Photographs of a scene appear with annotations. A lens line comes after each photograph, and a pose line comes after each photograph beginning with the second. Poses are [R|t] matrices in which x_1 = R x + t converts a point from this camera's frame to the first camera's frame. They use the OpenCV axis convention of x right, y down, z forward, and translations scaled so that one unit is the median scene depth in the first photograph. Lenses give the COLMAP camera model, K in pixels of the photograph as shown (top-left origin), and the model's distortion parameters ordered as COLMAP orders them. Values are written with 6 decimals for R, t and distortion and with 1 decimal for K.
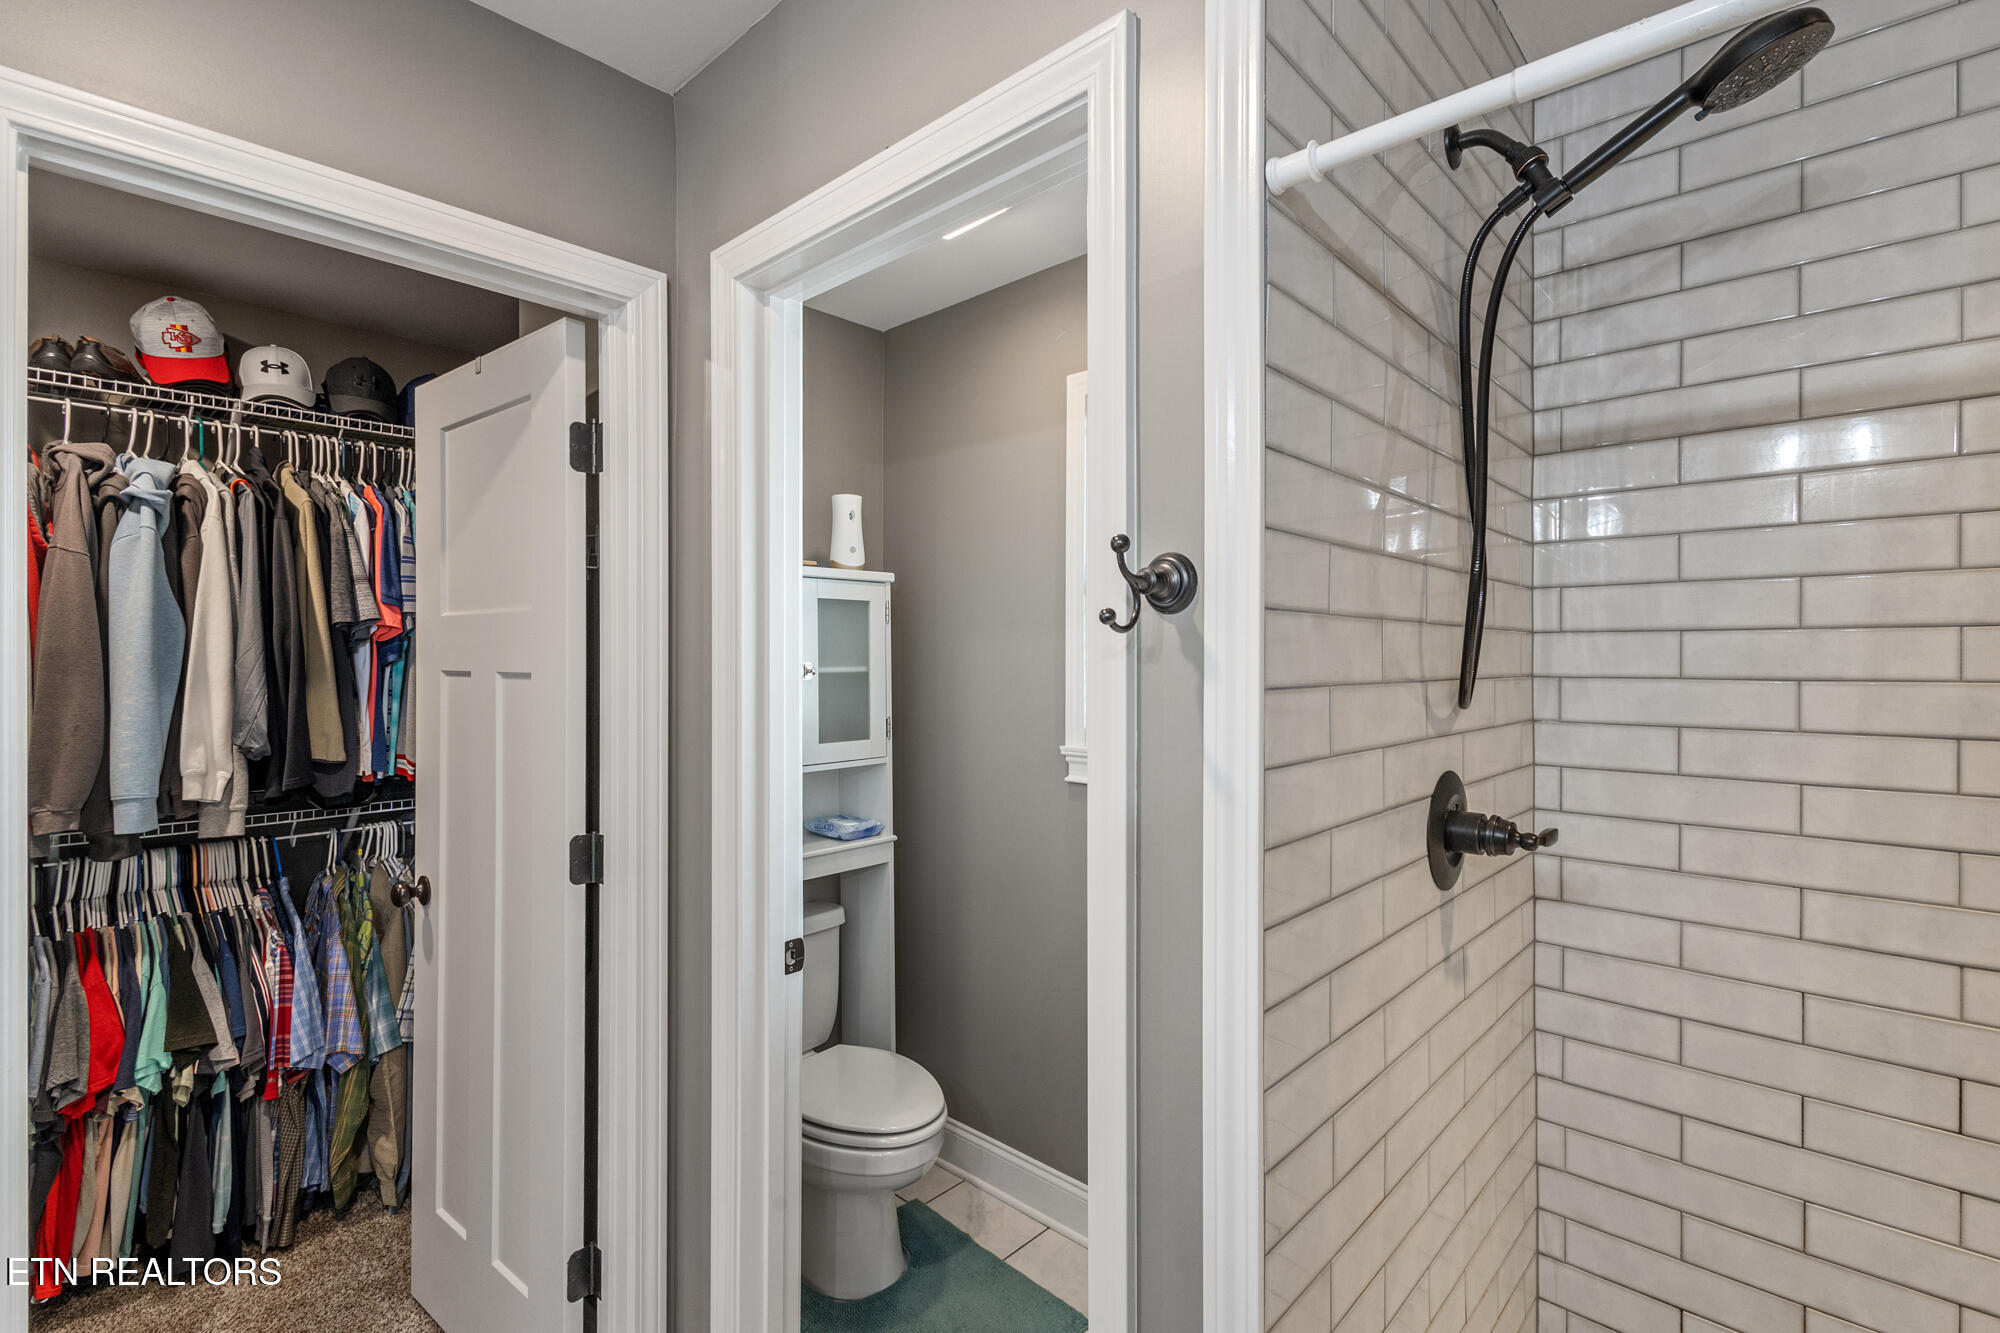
lens RADIAL K [[923.2, 0, 999.0], [0, 923.2, 661.1], [0, 0, 1]] dist [0.009444, -0.002882]
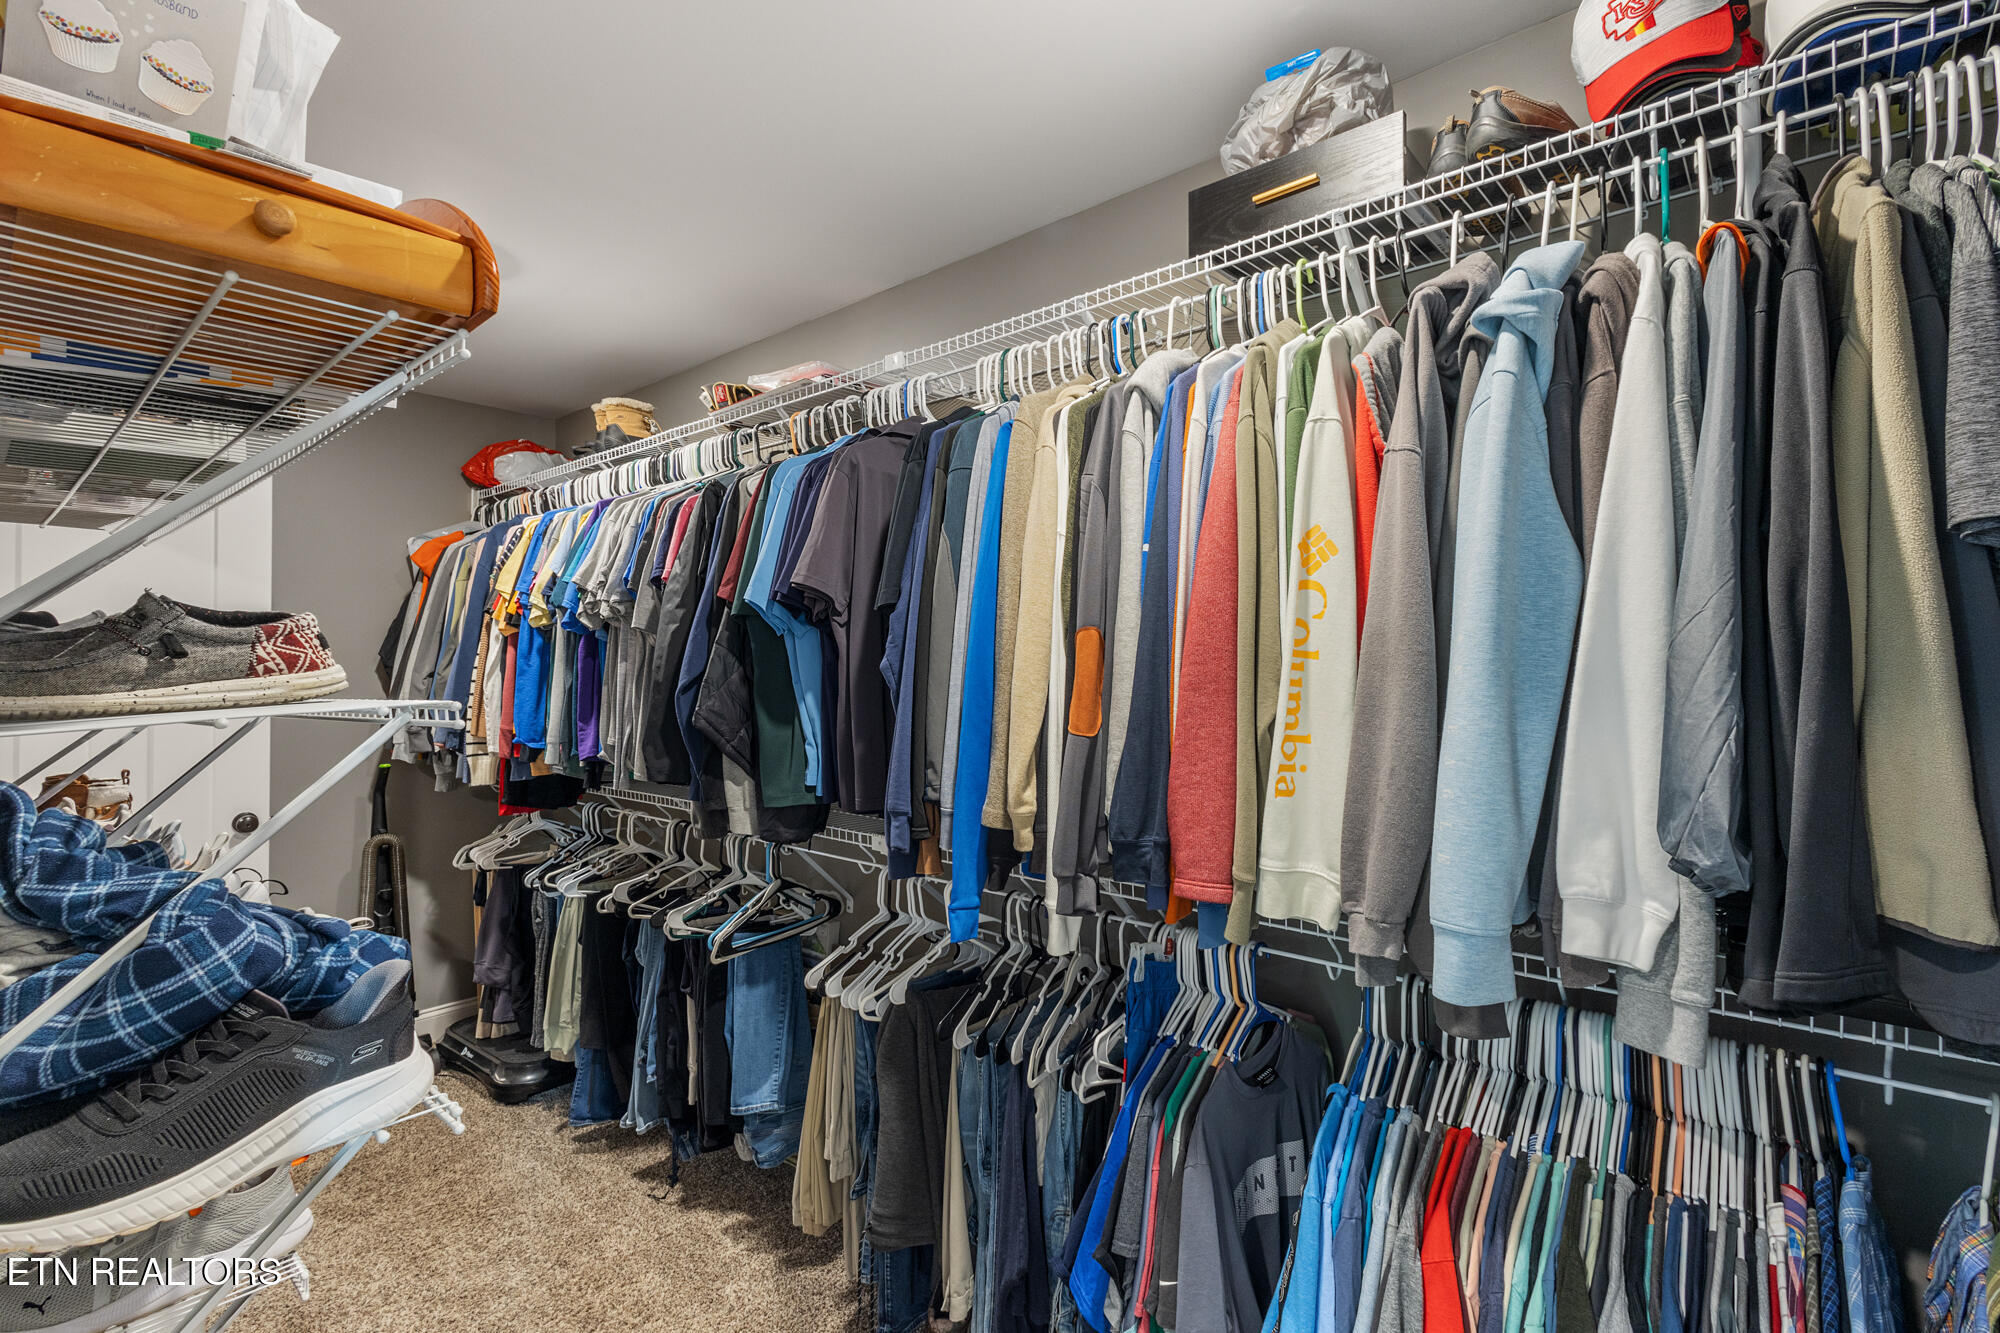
lens RADIAL K [[923.2, 0, 1019.7], [0, 923.2, 660.0], [0, 0, 1]] dist [0.009444, -0.002882]
pose [[0.043777, -0.009662, -0.998995, -0.404275], [0.002854, 0.999950, -0.009546, 0.010254], [0.999037, -0.002433, 0.043803, 0.659258]]
